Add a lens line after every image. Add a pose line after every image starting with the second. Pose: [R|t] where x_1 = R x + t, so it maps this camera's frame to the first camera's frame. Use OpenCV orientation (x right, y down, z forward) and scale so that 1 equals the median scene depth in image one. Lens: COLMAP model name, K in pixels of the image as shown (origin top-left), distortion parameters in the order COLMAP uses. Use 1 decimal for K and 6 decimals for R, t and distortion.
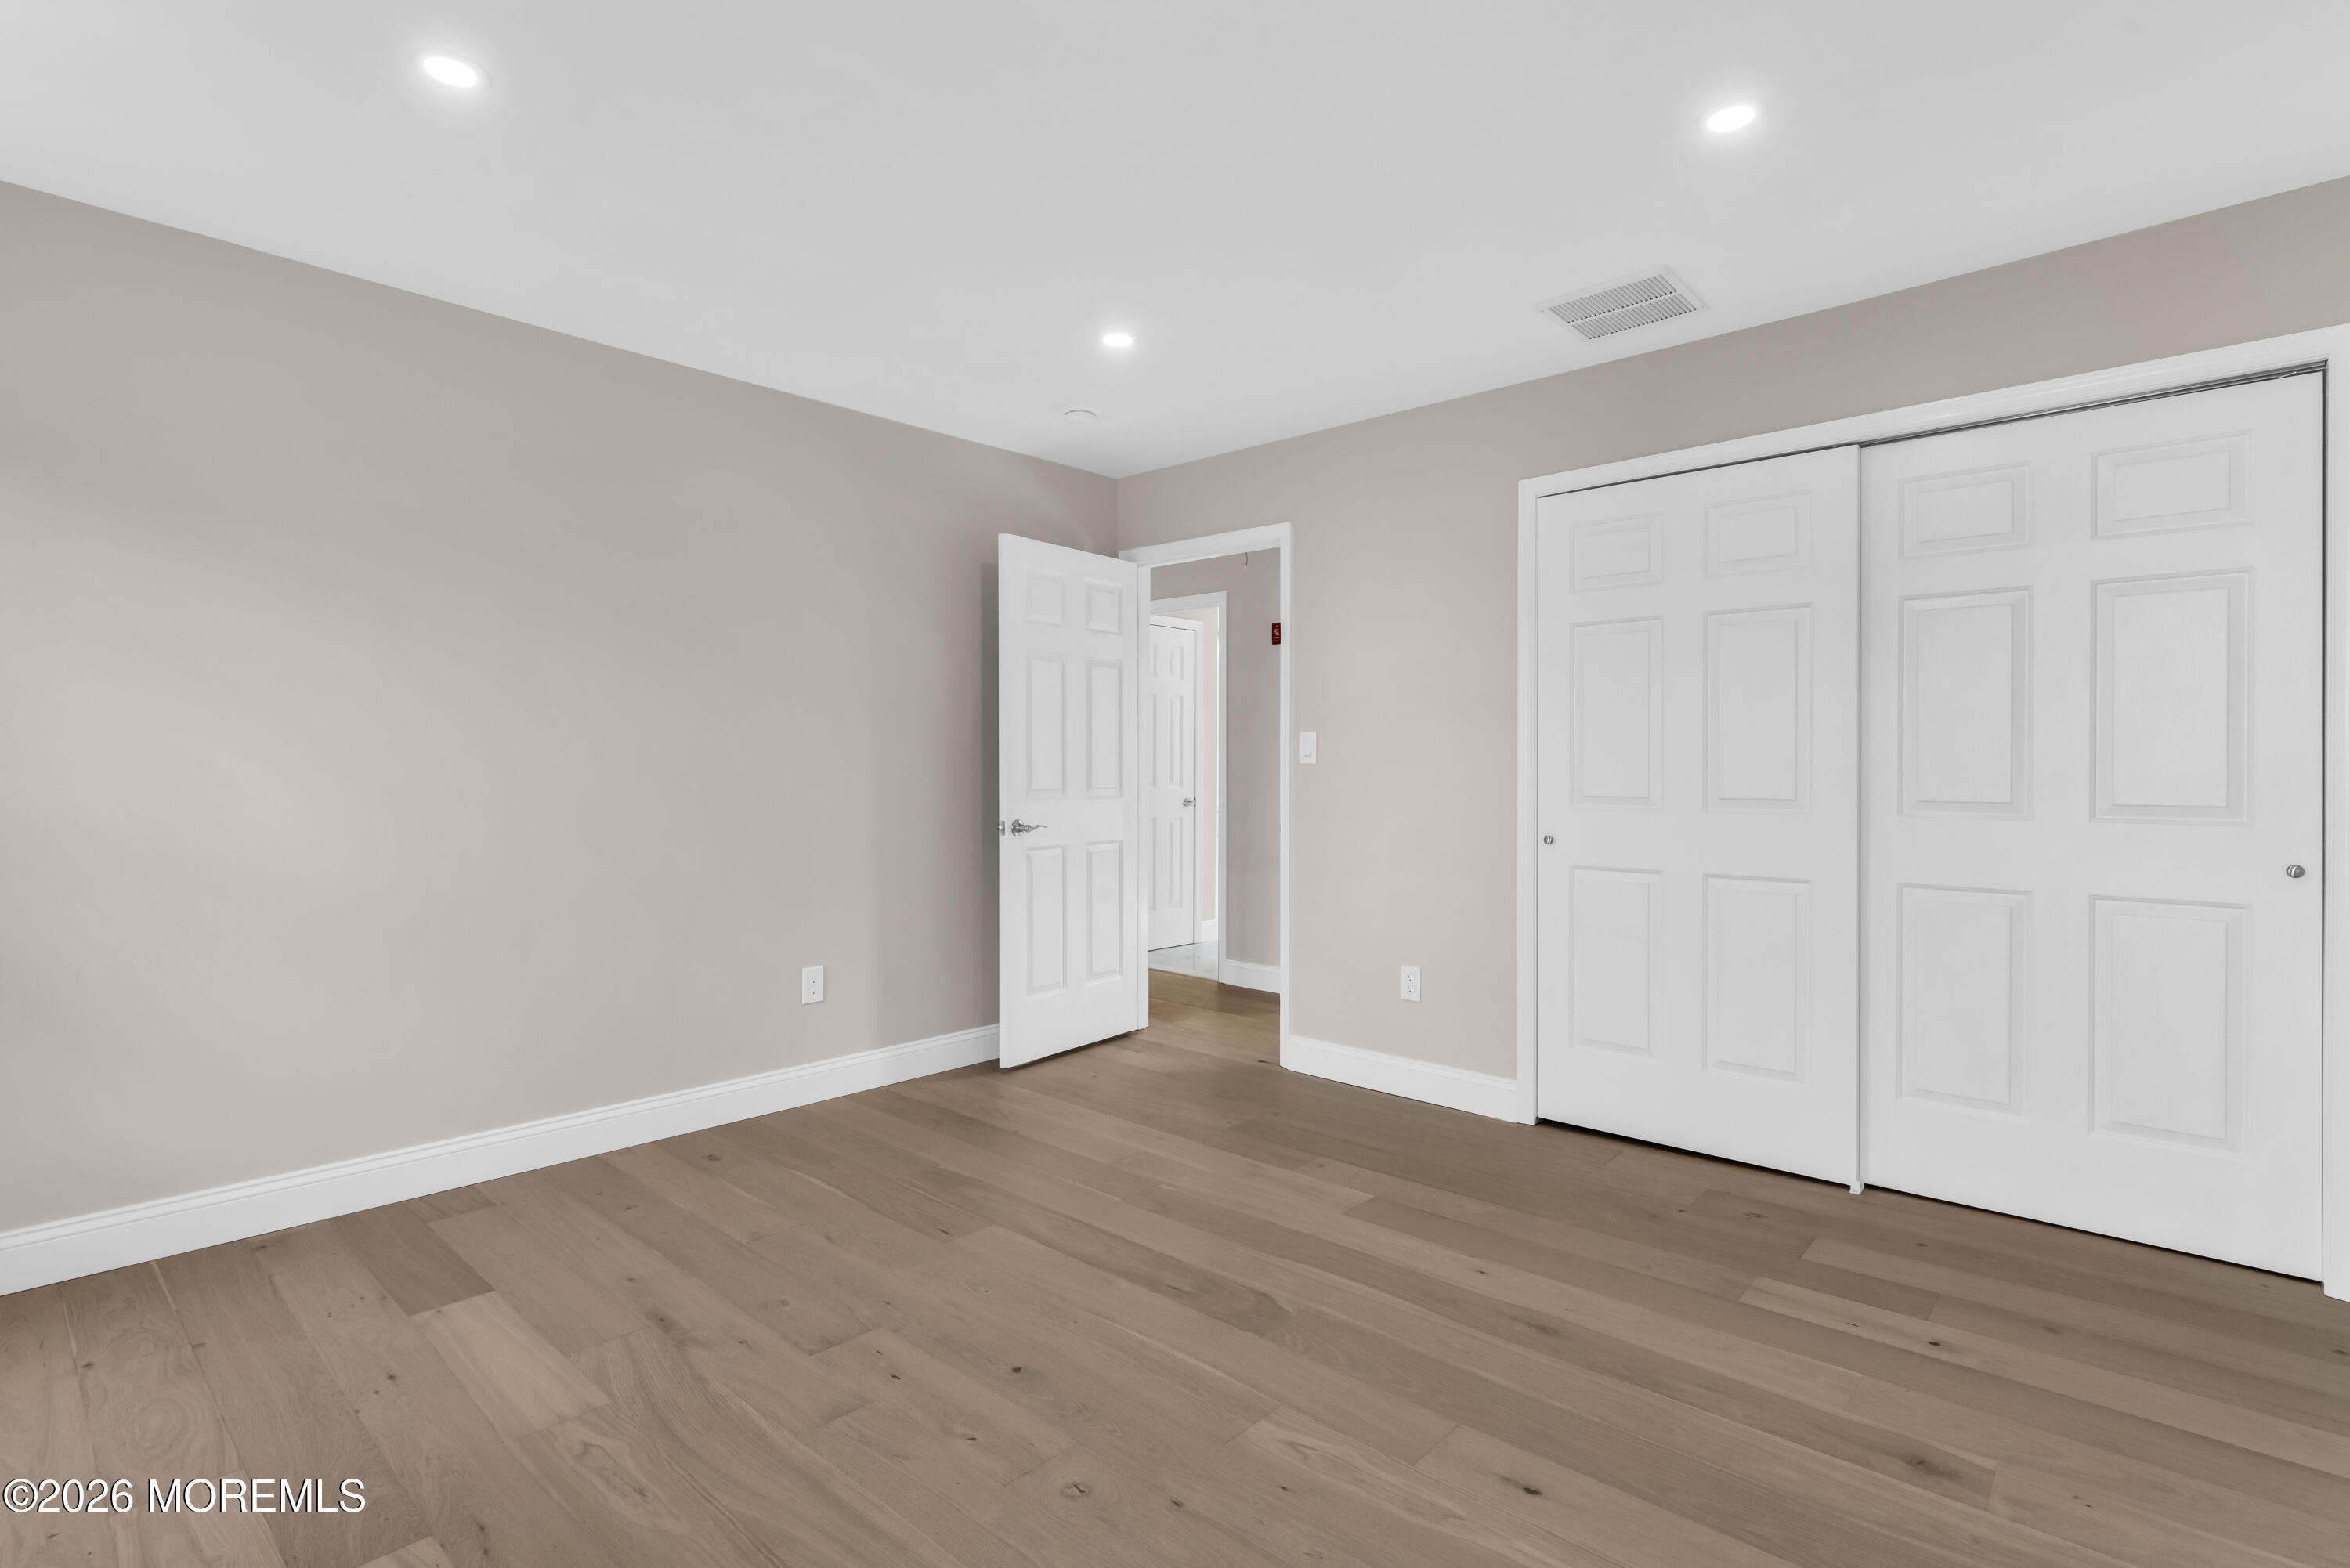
lens RADIAL K [[1138.6, 0, 1175.0], [0, 1138.6, 784.0], [0, 0, 1]] dist [0.000200, 0.000040]
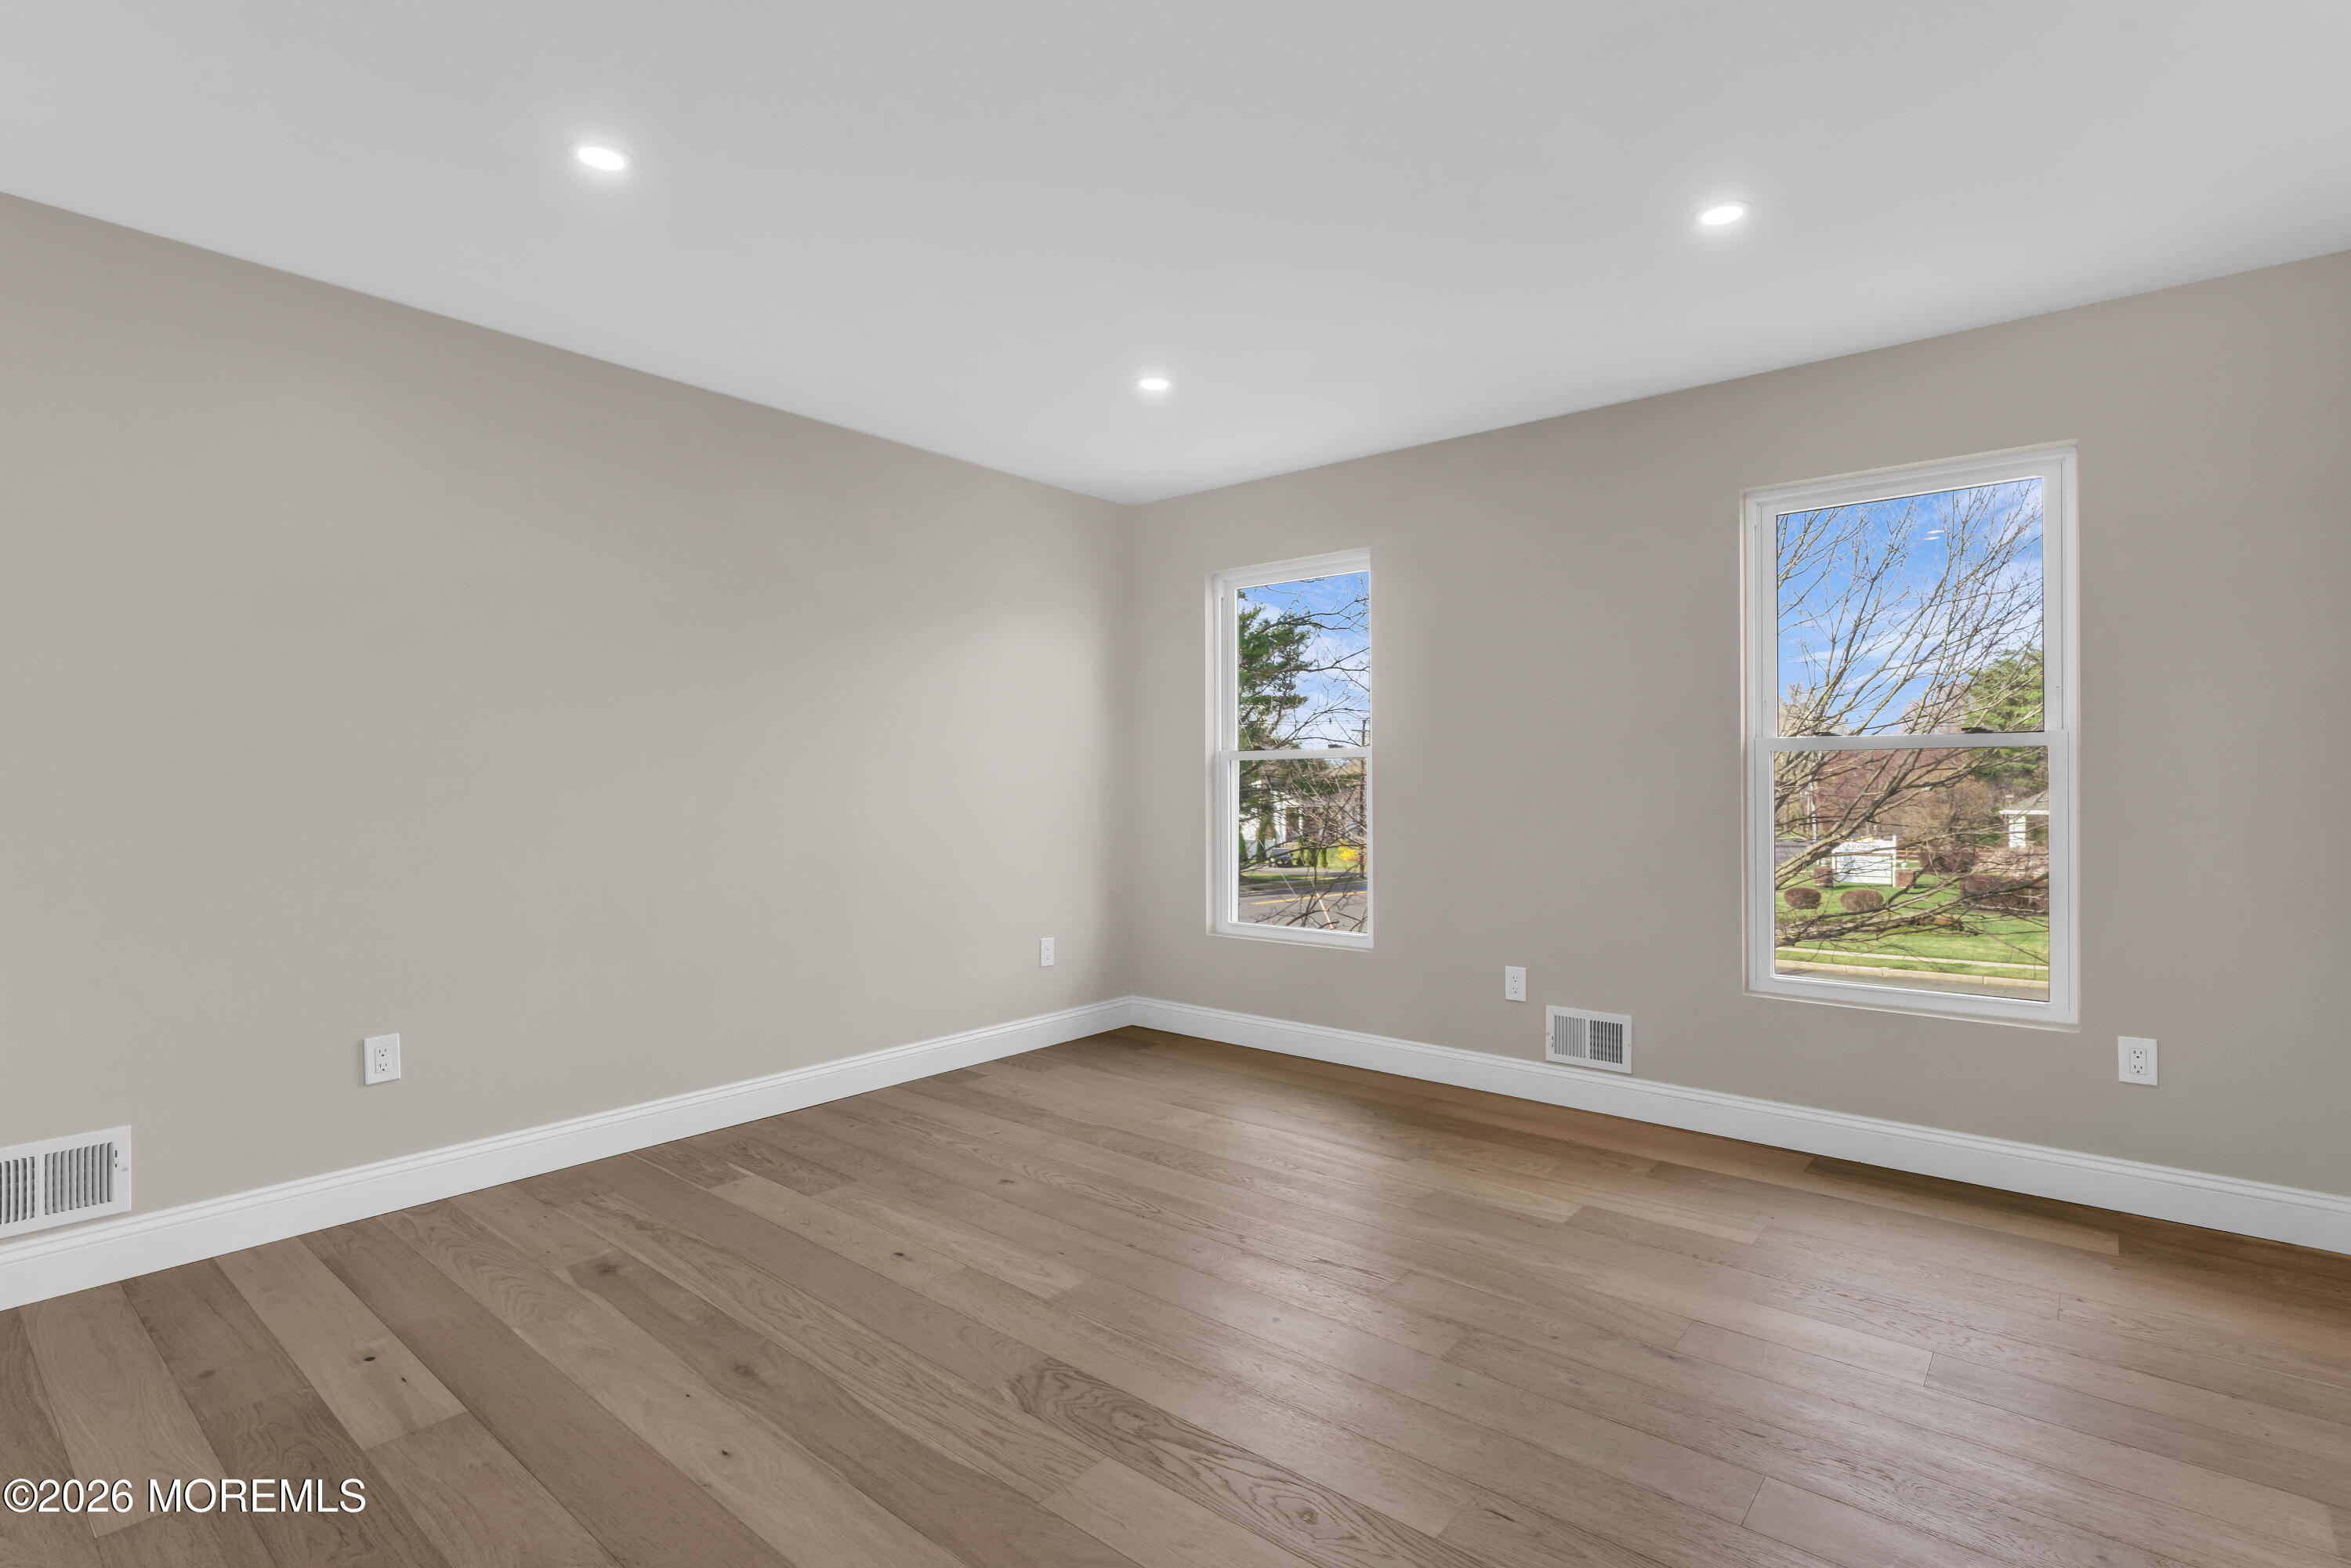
lens RADIAL K [[1139.1, 0, 1175.5], [0, 1139.1, 784.0], [0, 0, 1]] dist [0.000200, 0.000040]
pose [[-0.998786, -0.002521, -0.049186, 0.017195], [-0.003278, 0.999877, 0.015316, -0.030292], [0.049141, 0.015459, -0.998672, 2.221366]]
